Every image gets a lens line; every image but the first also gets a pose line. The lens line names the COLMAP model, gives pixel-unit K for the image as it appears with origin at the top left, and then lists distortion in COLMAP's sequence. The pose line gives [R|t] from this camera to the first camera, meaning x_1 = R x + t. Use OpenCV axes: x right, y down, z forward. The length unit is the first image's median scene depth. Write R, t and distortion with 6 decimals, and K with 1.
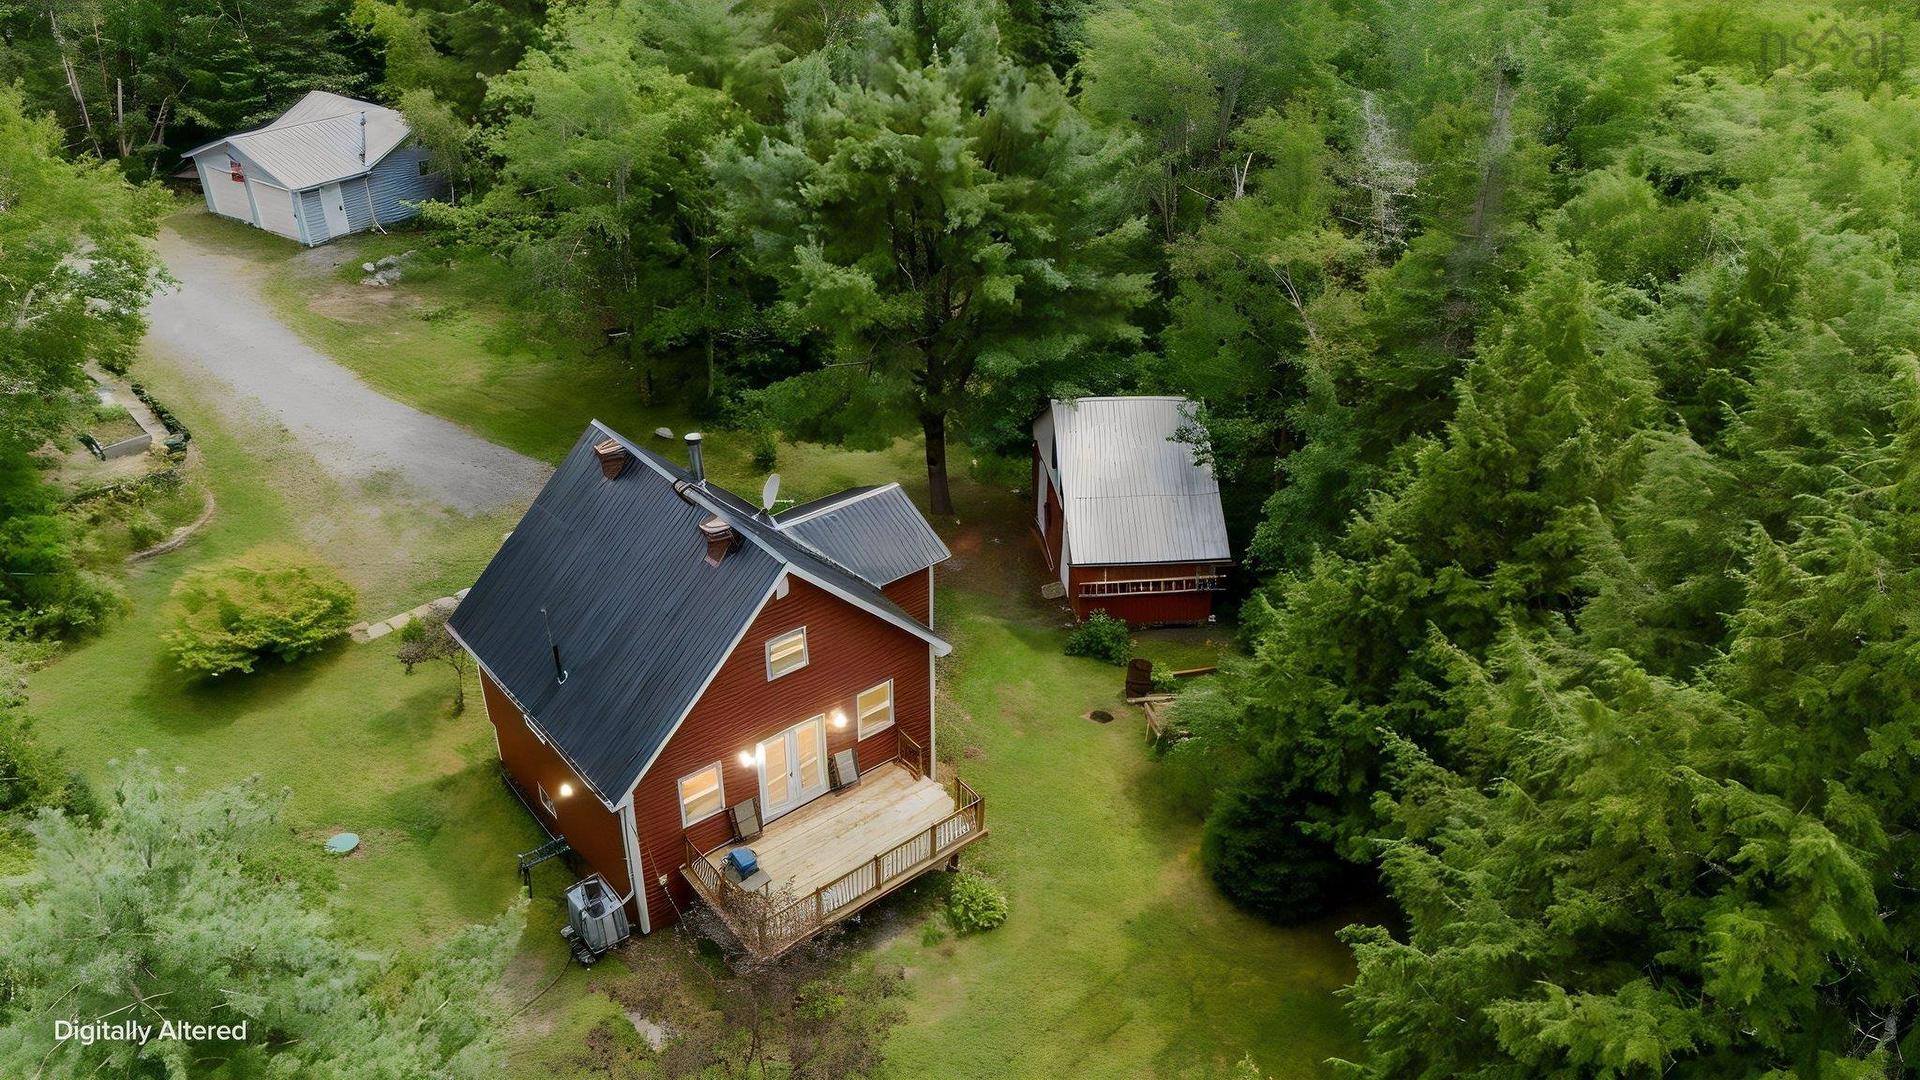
lens RADIAL K [[1352.9, 0, 960.0], [0, 1352.9, 540.0], [0, 0, 1]] dist [0.102651, -0.128681]
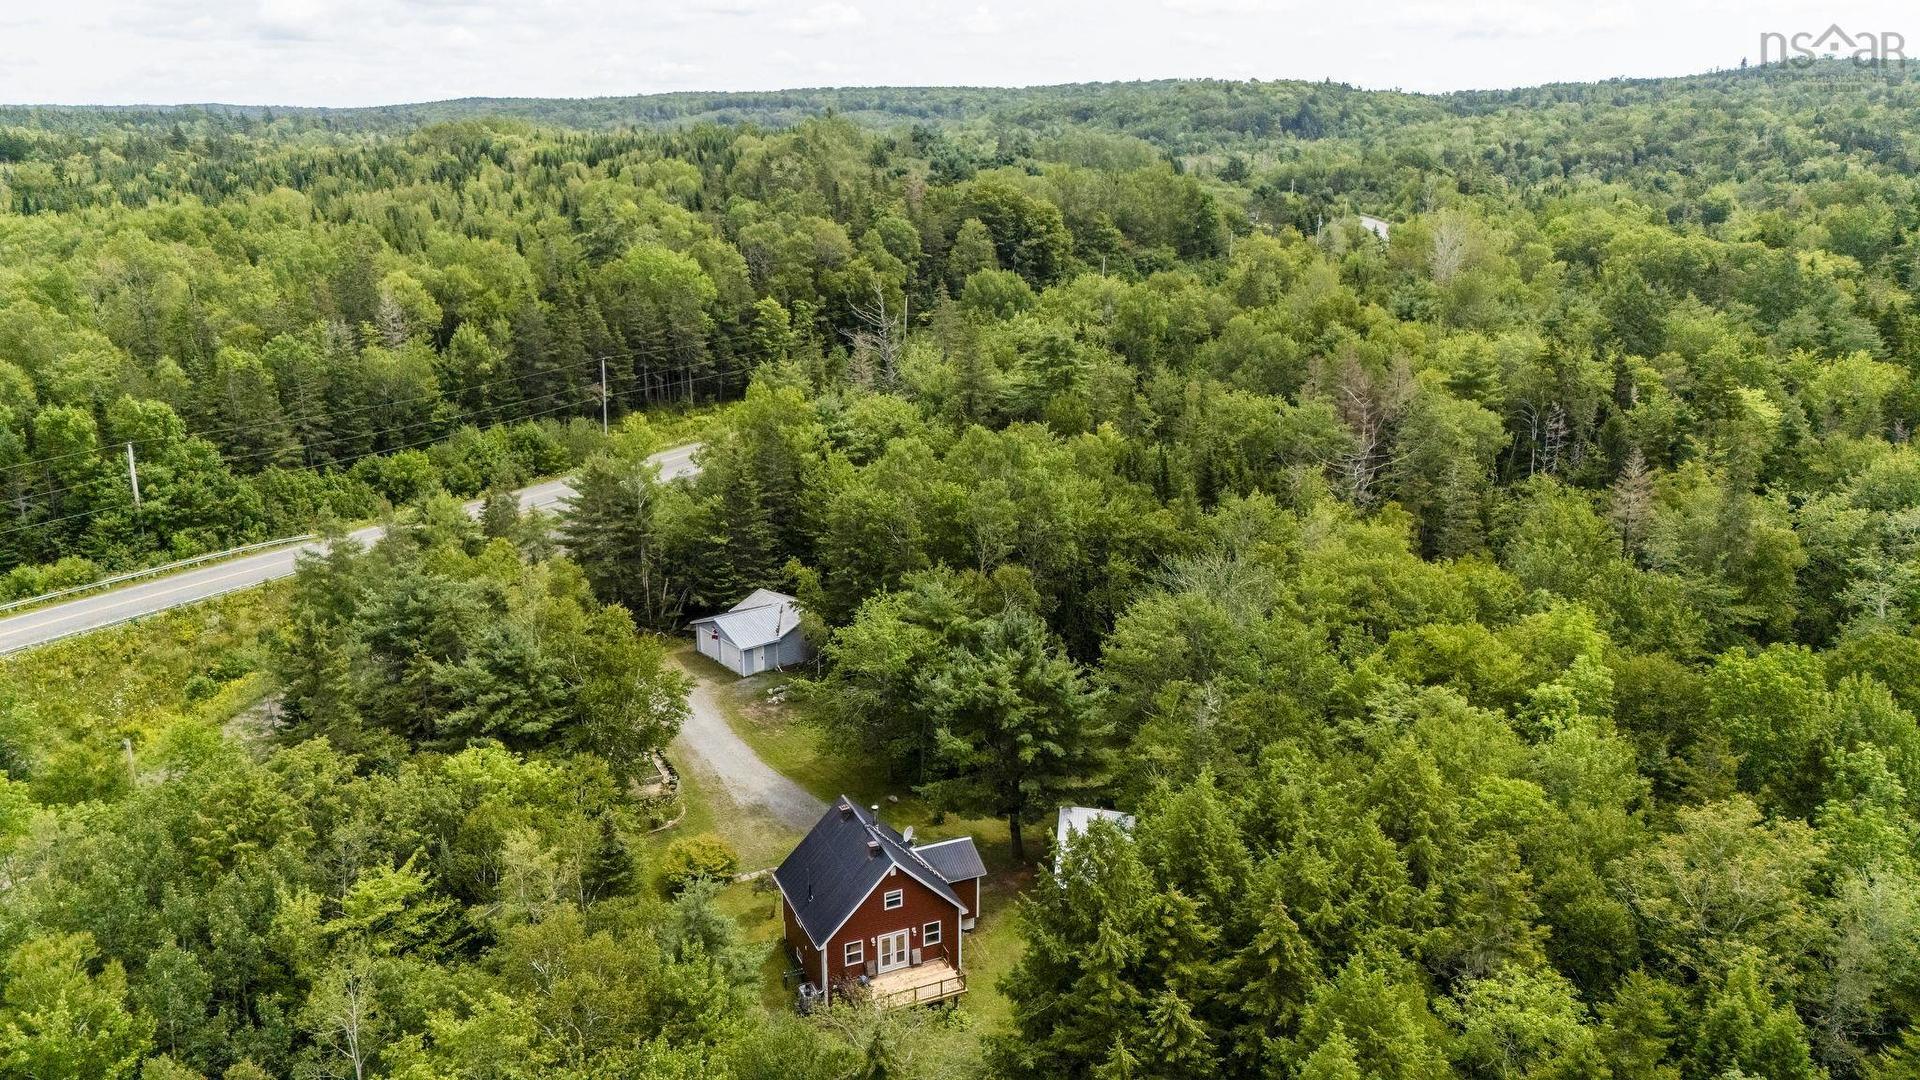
lens RADIAL K [[1352.9, 0, 960.0], [0, 1352.9, 540.0], [0, 0, 1]] dist [0.102651, -0.128681]
pose [[0.962596, 0.064639, -0.263119, 0.473561], [-0.130145, 0.962064, -0.239781, 0.024348], [0.237638, 0.265056, 0.934491, -1.168353]]
